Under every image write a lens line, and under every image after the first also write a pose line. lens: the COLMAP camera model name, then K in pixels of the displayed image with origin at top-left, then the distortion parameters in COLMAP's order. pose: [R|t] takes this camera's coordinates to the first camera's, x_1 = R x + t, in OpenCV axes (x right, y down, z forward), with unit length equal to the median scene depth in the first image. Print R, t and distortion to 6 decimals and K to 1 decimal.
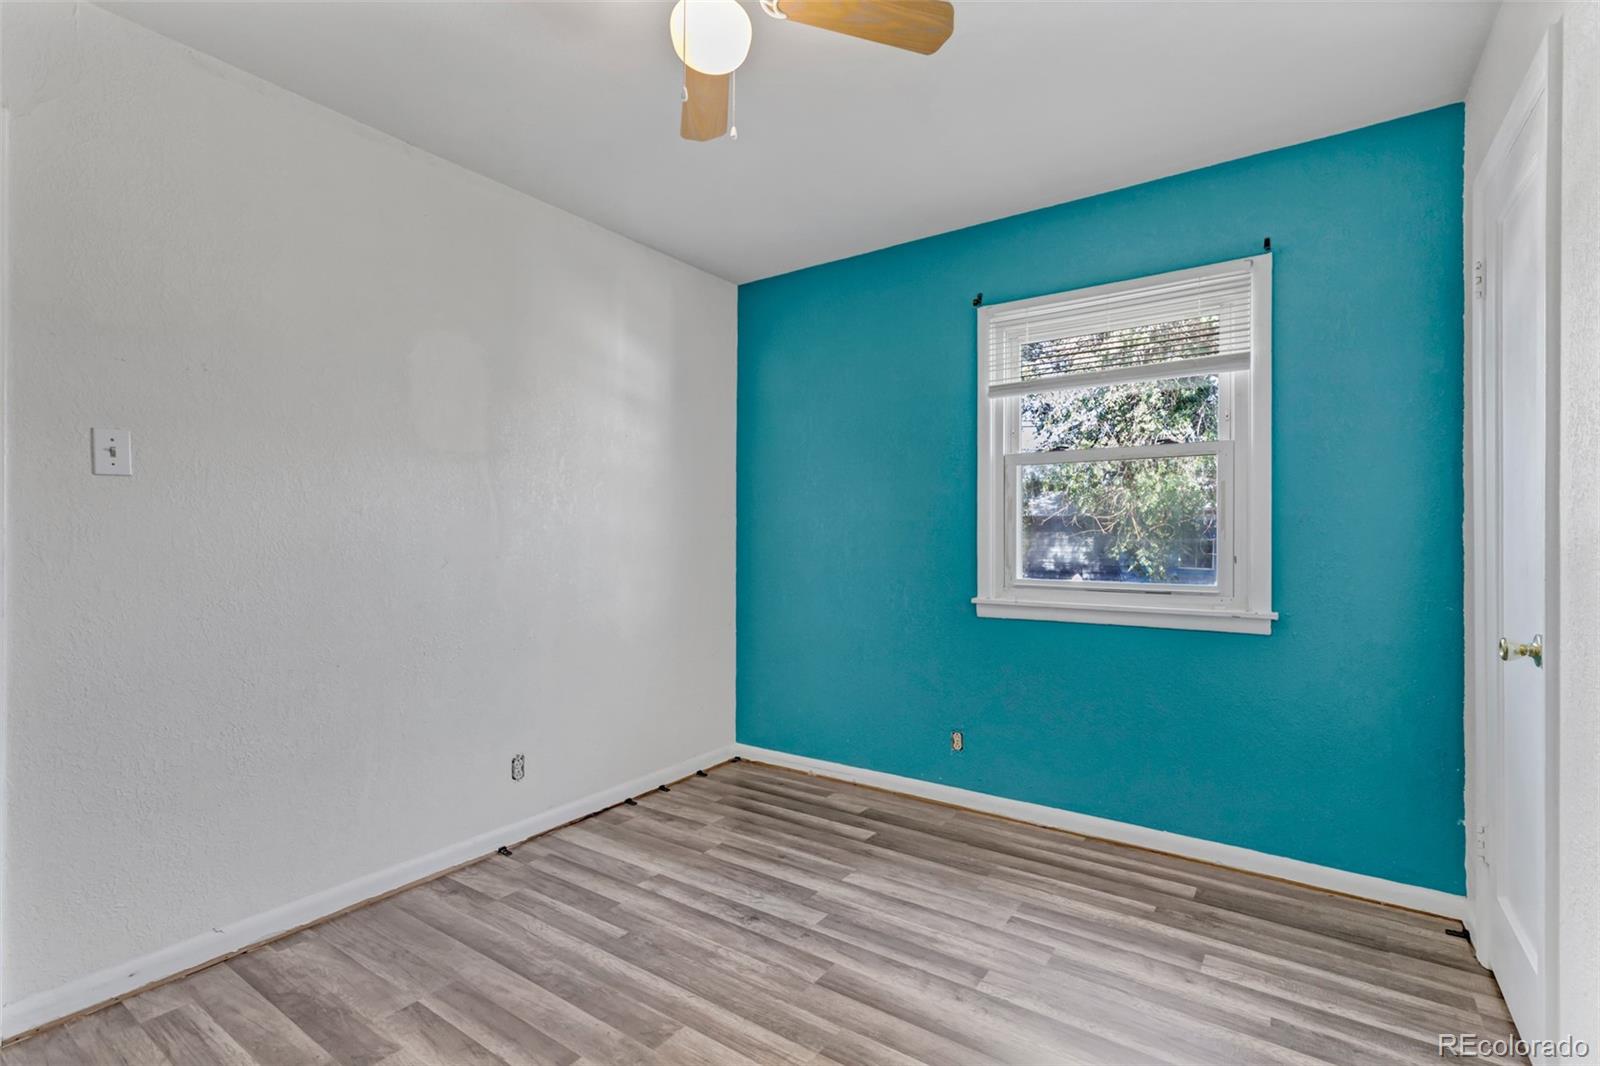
lens RADIAL K [[734.8, 0, 804.0], [0, 734.8, 536.7], [0, 0, 1]] dist [0.003892, -0.000727]
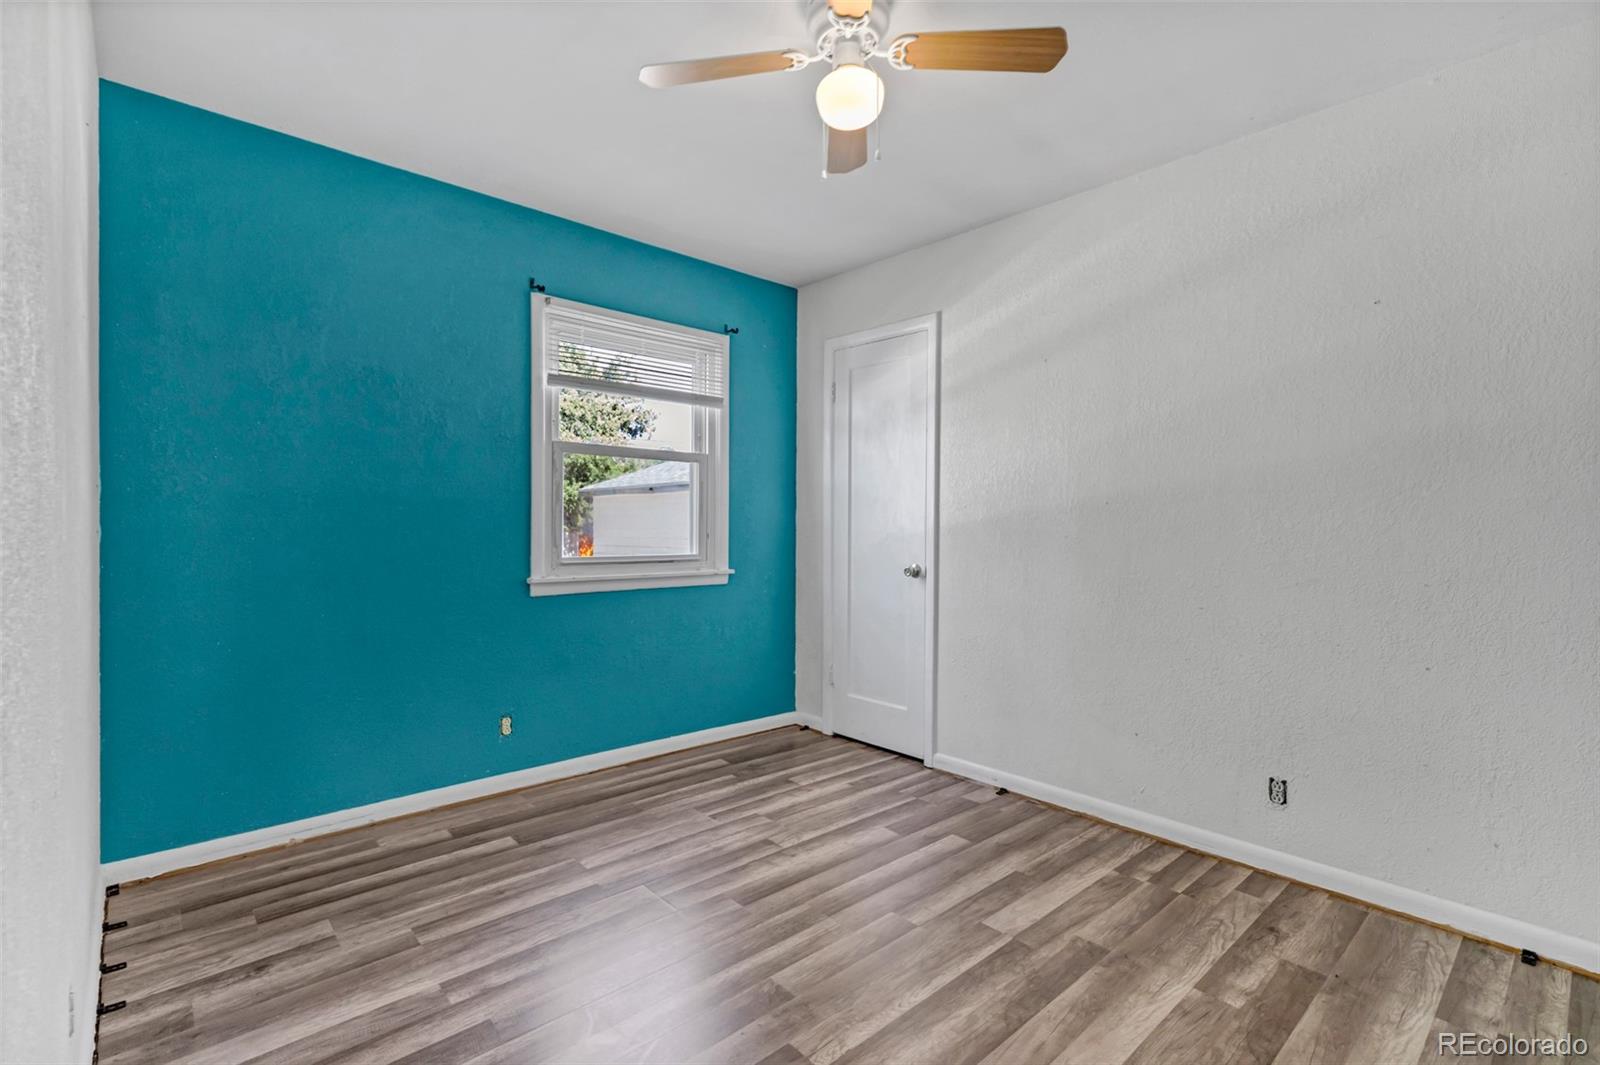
lens RADIAL K [[734.8, 0, 800.4], [0, 734.8, 528.8], [0, 0, 1]] dist [0.003892, -0.000727]
pose [[0.220513, -0.006879, 0.975360, -0.757130], [-0.012049, 0.999880, 0.009776, 0.000734], [-0.975310, -0.013908, 0.220403, 0.463342]]
